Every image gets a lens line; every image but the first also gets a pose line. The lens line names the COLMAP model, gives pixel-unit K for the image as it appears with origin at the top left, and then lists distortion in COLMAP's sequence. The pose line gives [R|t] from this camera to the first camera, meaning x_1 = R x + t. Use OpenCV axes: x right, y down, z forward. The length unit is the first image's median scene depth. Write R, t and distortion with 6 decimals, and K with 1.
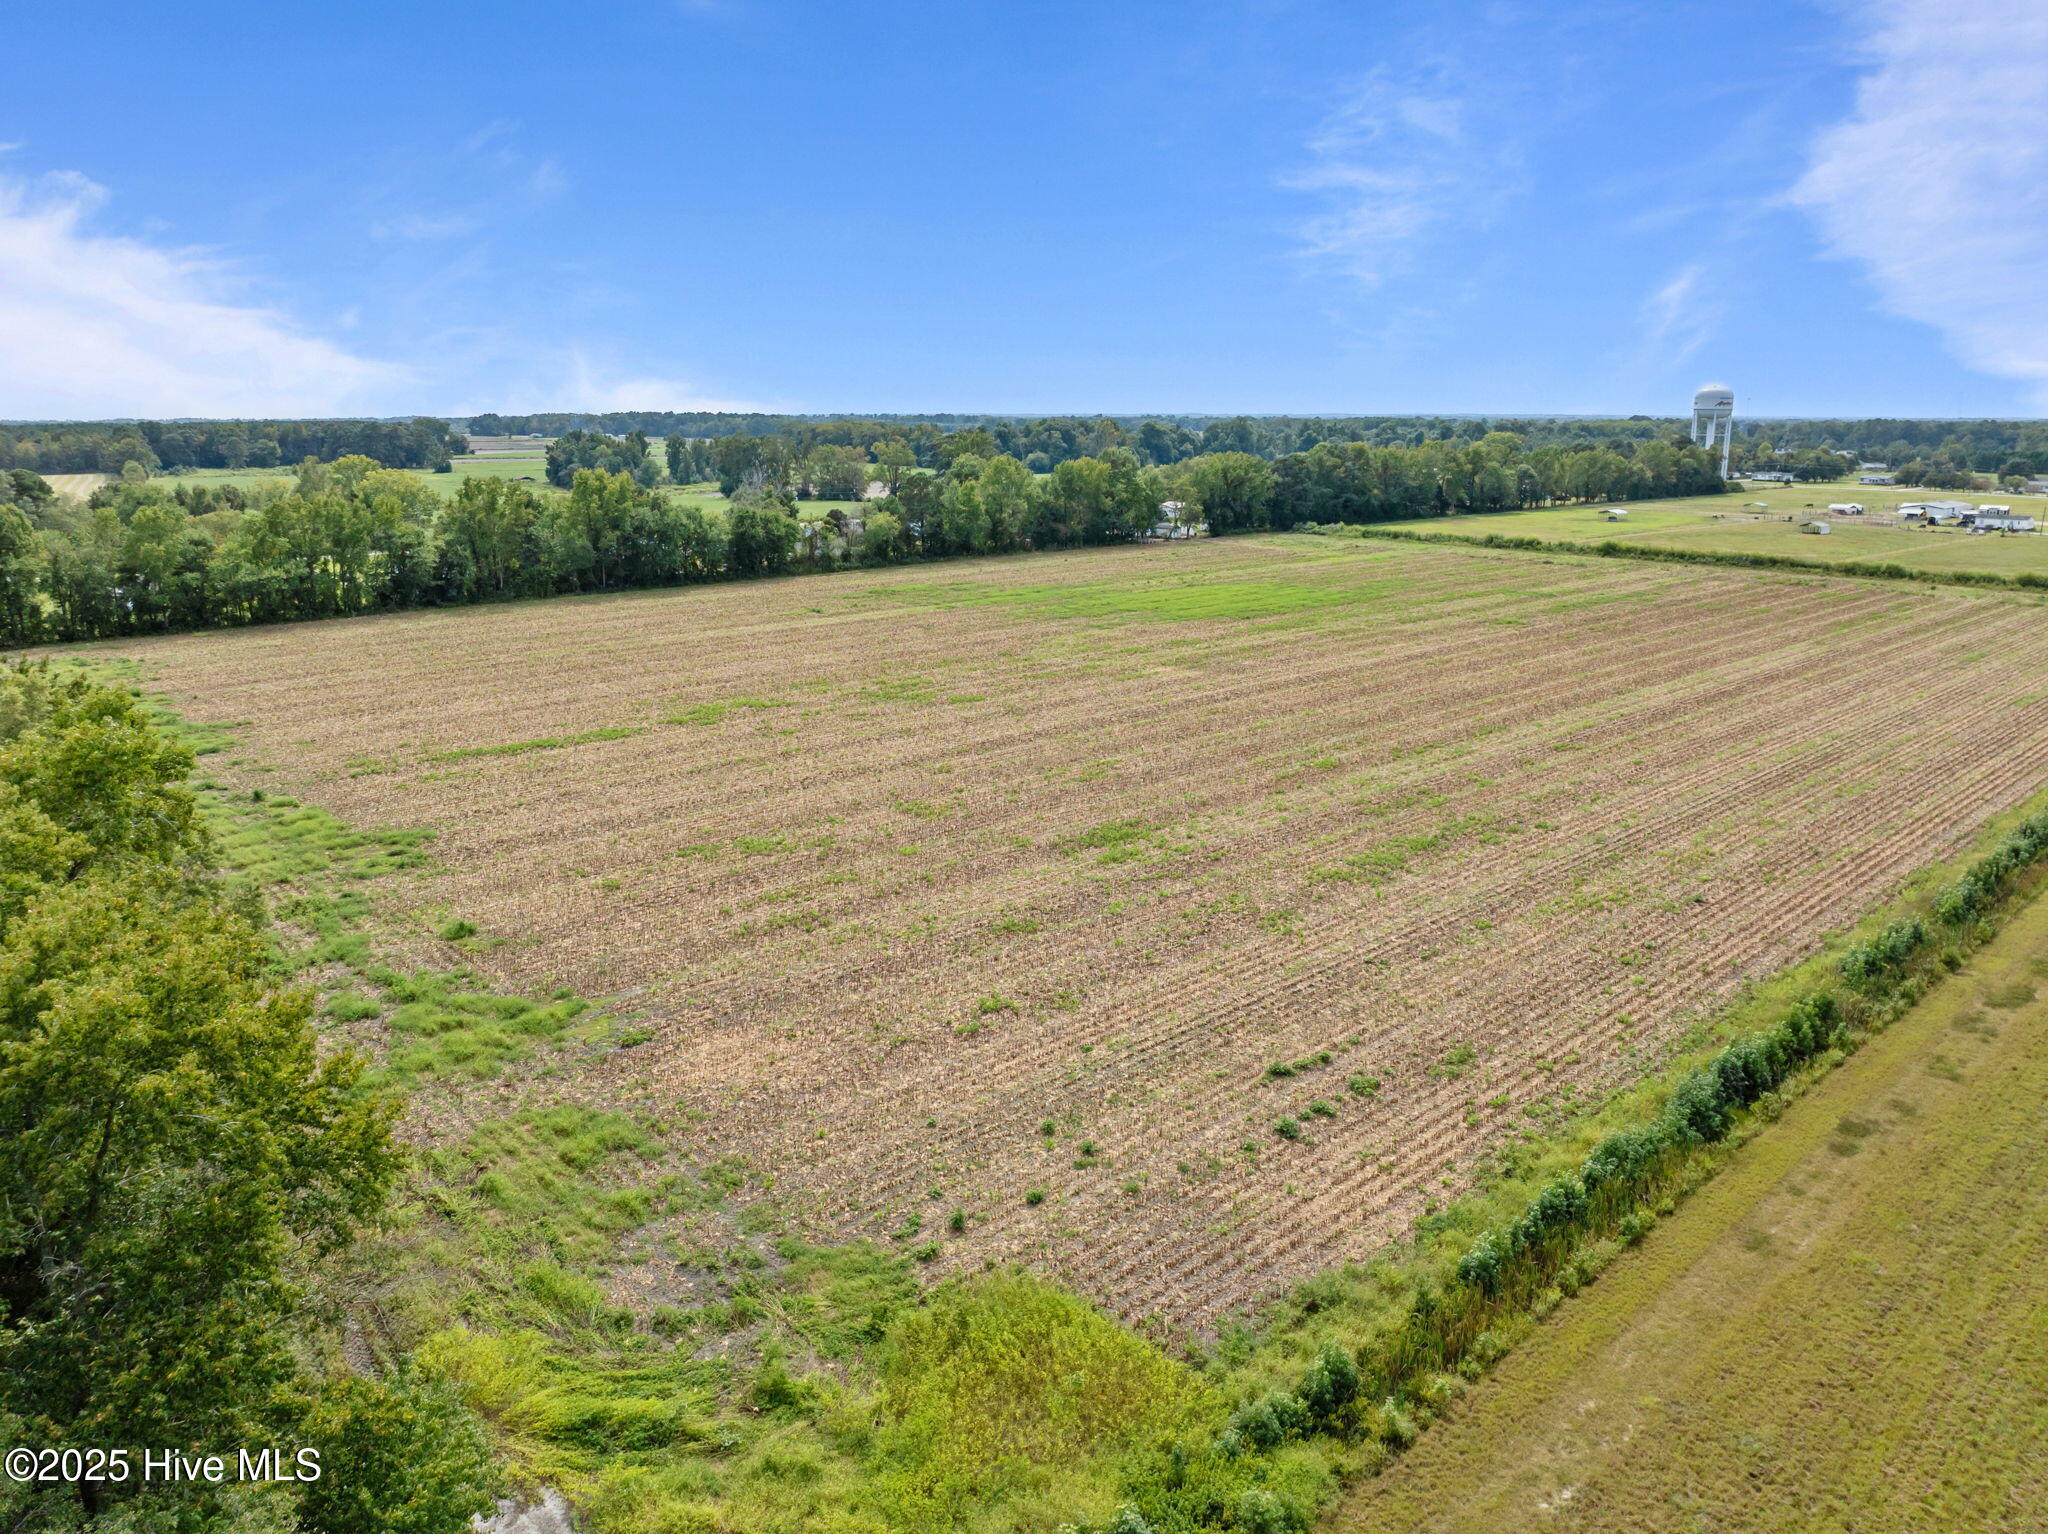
lens RADIAL K [[1441.8, 0, 1035.7], [0, 1441.8, 770.3], [0, 0, 1]] dist [-0.028989, -0.004469]
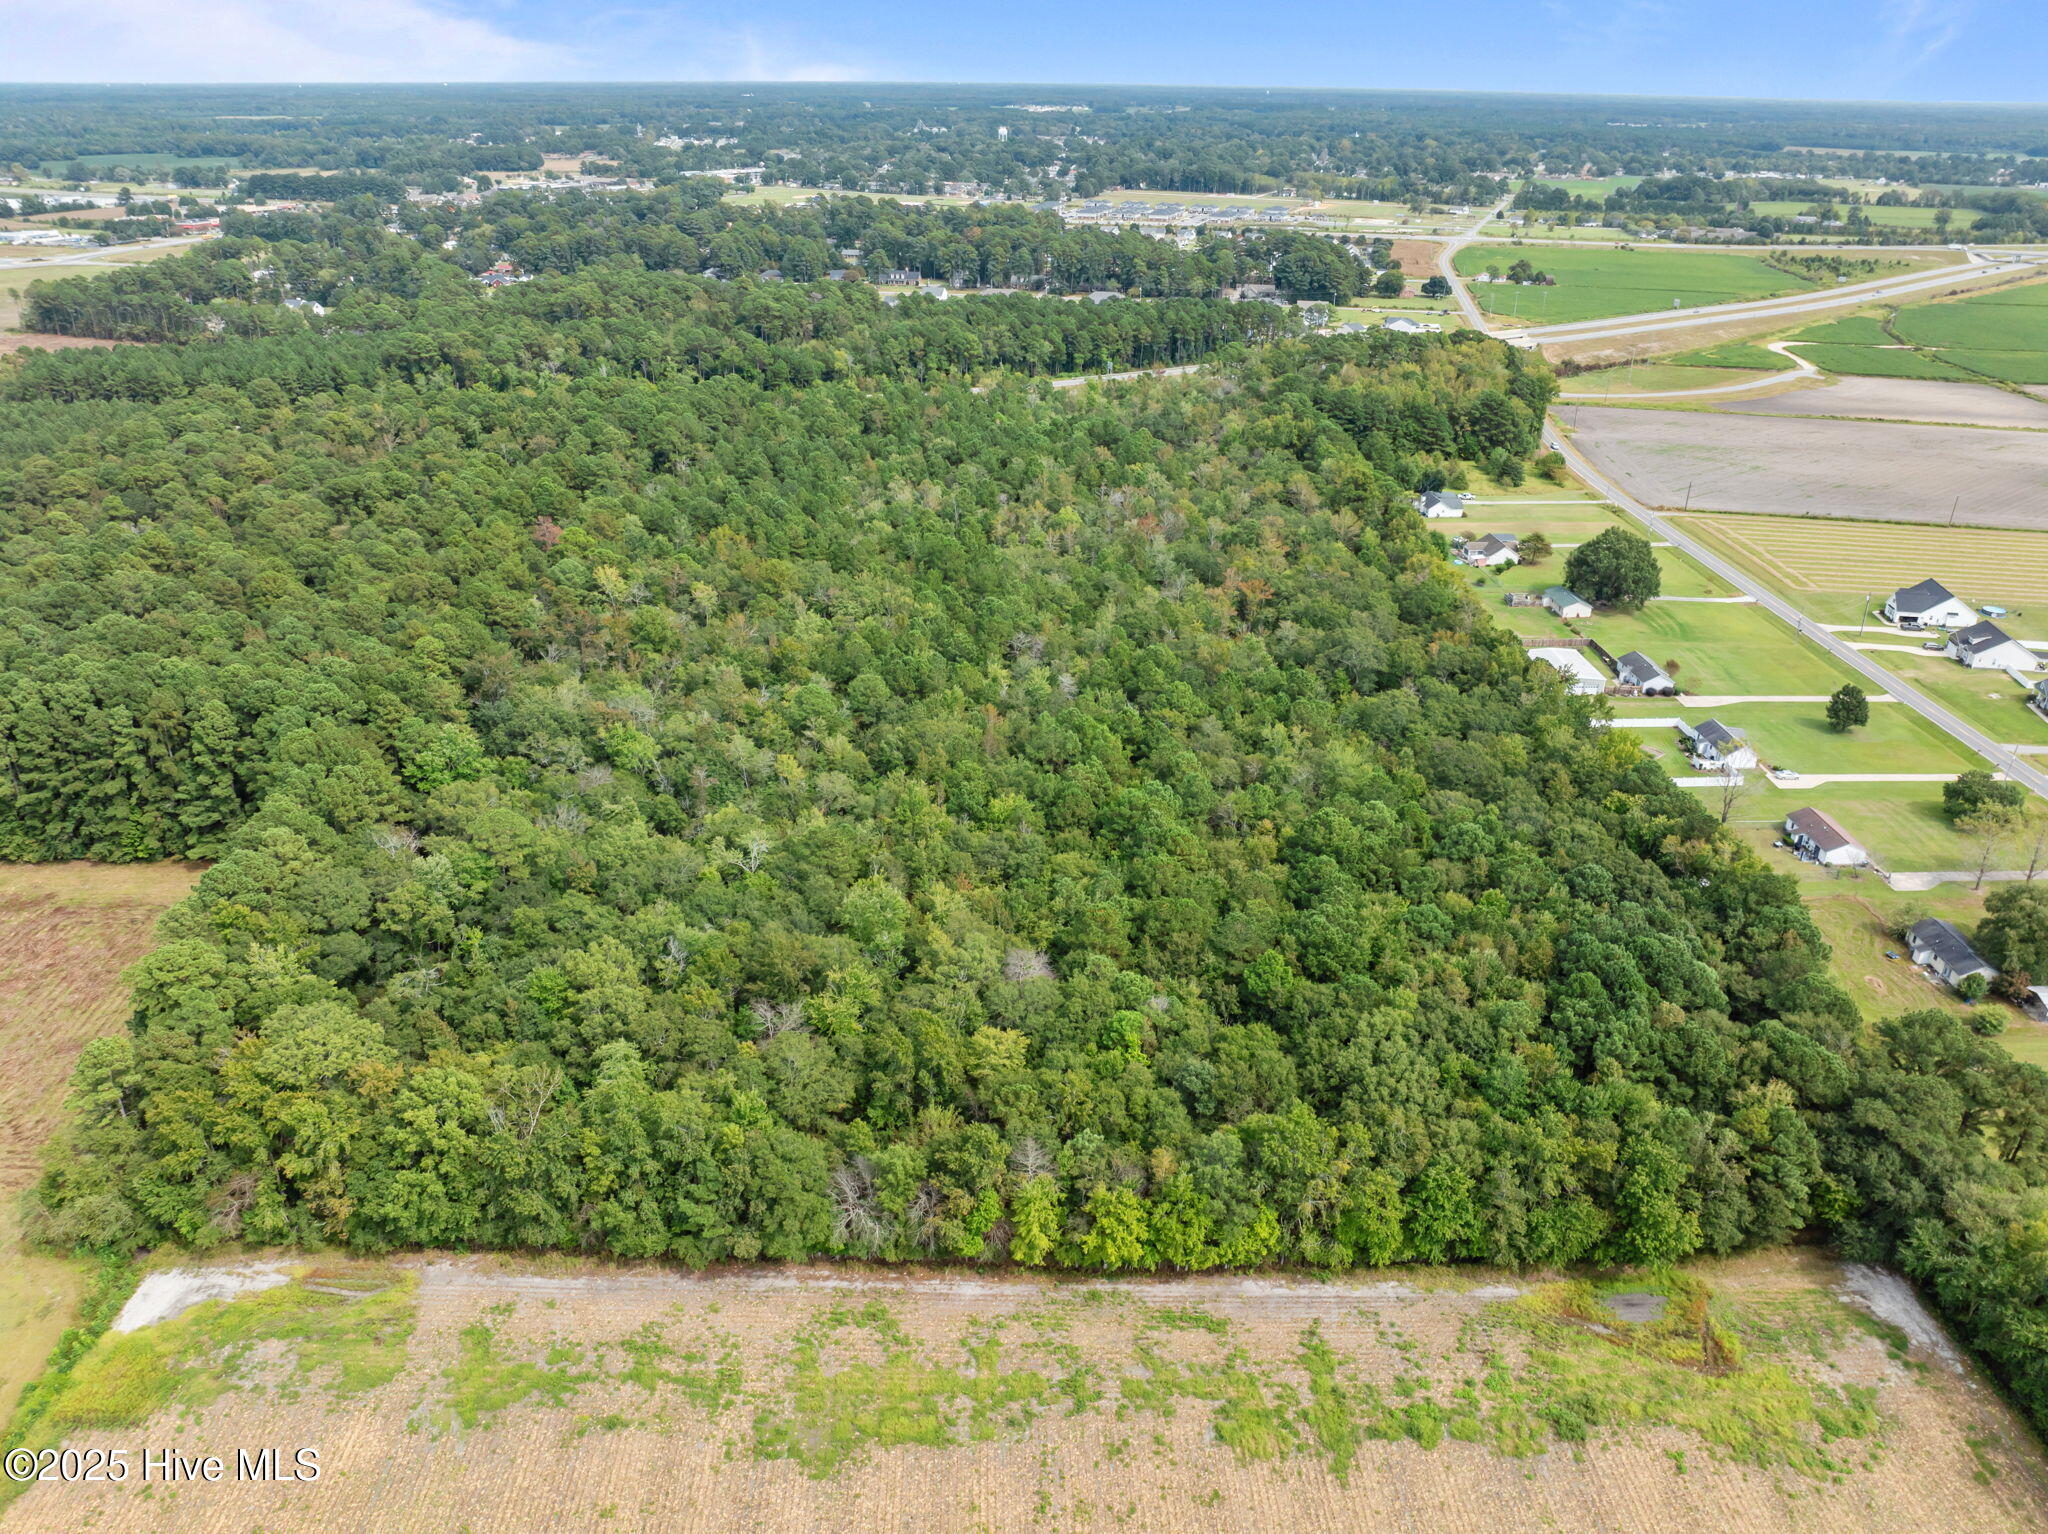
lens RADIAL K [[1510.2, 0, 1018.9], [0, 1510.2, 725.2], [0, 0, 1]] dist [-0.074831, 0.053168]
pose [[-0.676046, 0.291772, -0.676632, 0.305552], [-0.185780, 0.821108, 0.539692, -2.142442], [0.713055, 0.490561, -0.500901, 2.394581]]
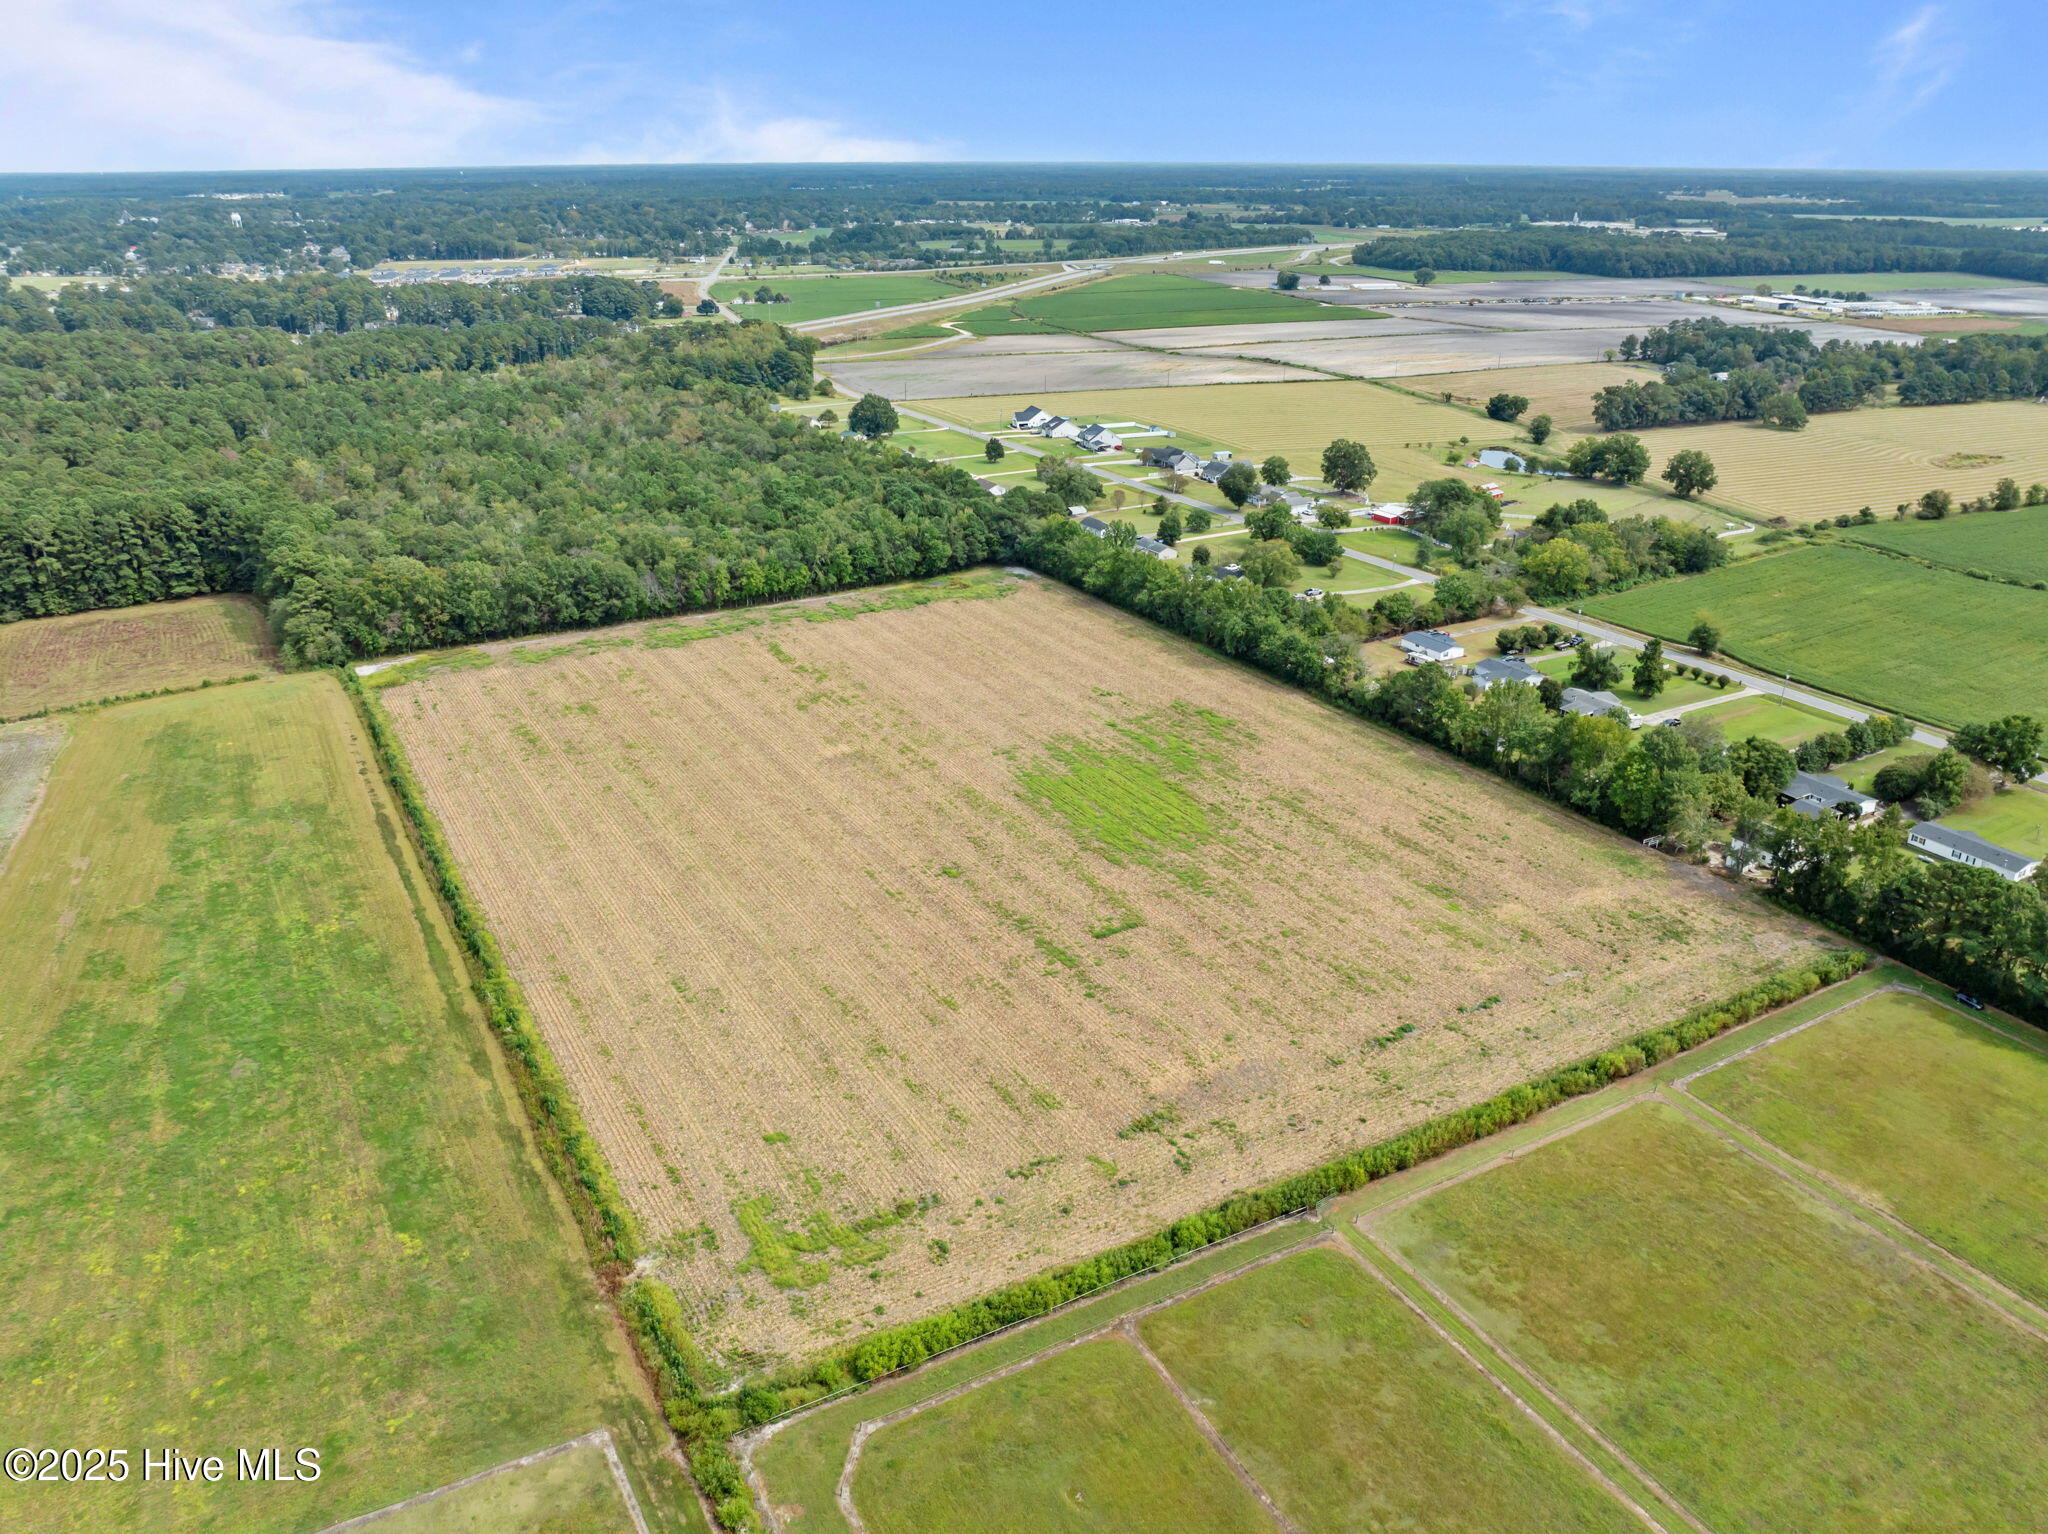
lens RADIAL K [[1489.6, 0, 1036.6], [0, 1489.6, 772.1], [0, 0, 1]] dist [-0.041556, 0.003799]
pose [[-0.230273, 0.377750, -0.896816, 4.796999], [-0.235713, 0.872487, 0.428025, -2.511175], [0.944147, 0.309954, -0.111870, 3.900398]]
